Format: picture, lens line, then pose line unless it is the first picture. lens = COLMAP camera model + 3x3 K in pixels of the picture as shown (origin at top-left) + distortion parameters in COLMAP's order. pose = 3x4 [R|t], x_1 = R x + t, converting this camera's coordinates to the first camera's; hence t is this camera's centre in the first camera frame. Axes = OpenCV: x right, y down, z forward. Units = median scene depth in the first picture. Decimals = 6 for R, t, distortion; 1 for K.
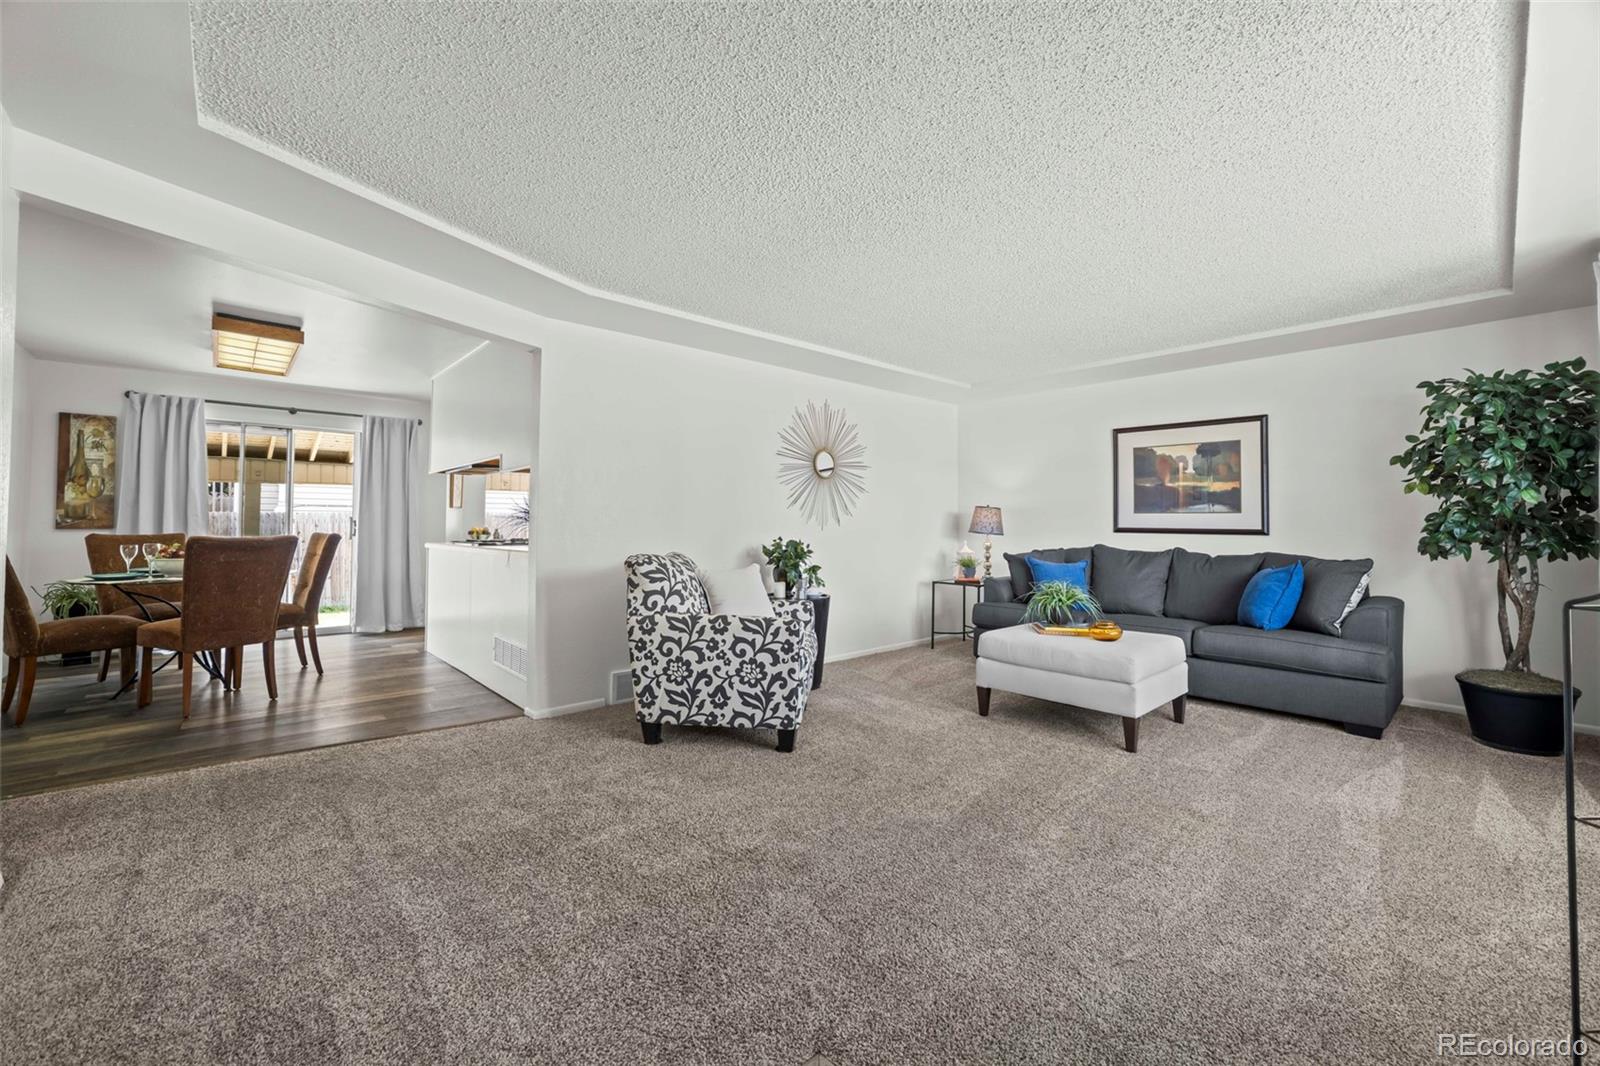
lens RADIAL K [[696.7, 0, 845.4], [0, 696.7, 511.3], [0, 0, 1]] dist [-0.033555, 0.015704]
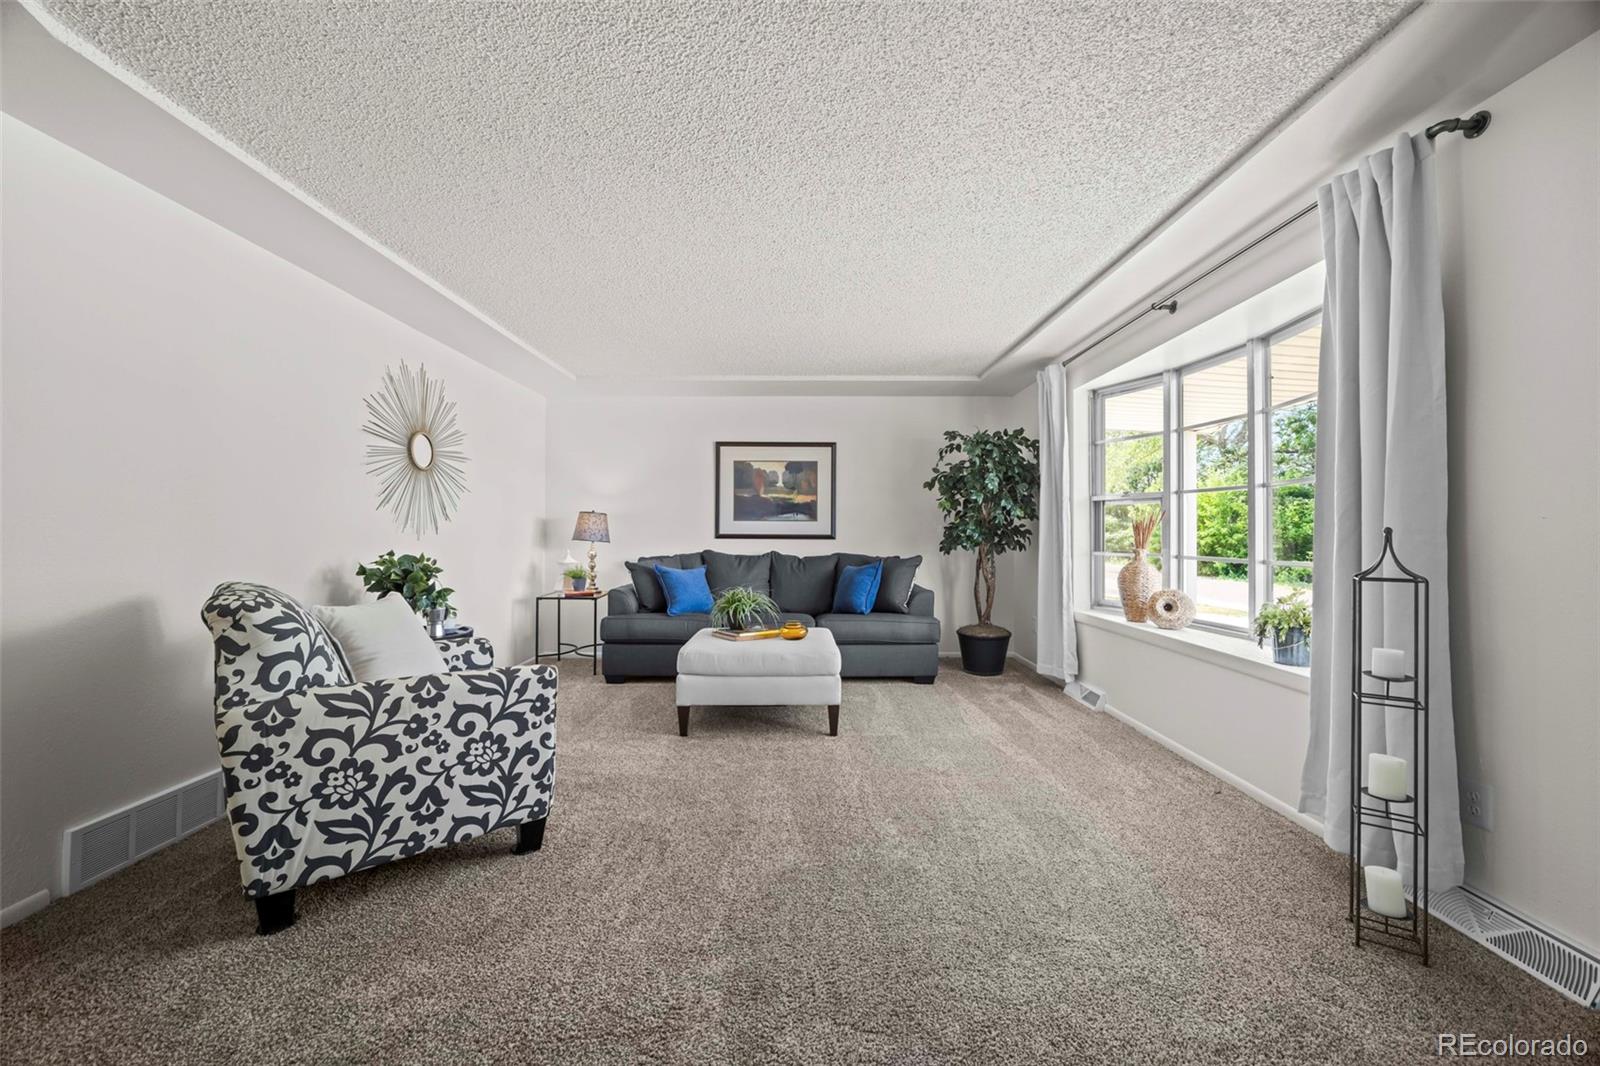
lens RADIAL K [[635.7, 0, 798.1], [0, 635.7, 531.6], [0, 0, 1]] dist [-0.024806, 0.010010]
pose [[0.665896, -0.004687, 0.746030, -0.375006], [-0.010723, 0.999817, 0.015852, 0.004329], [-0.745968, -0.018555, 0.665723, 0.359921]]
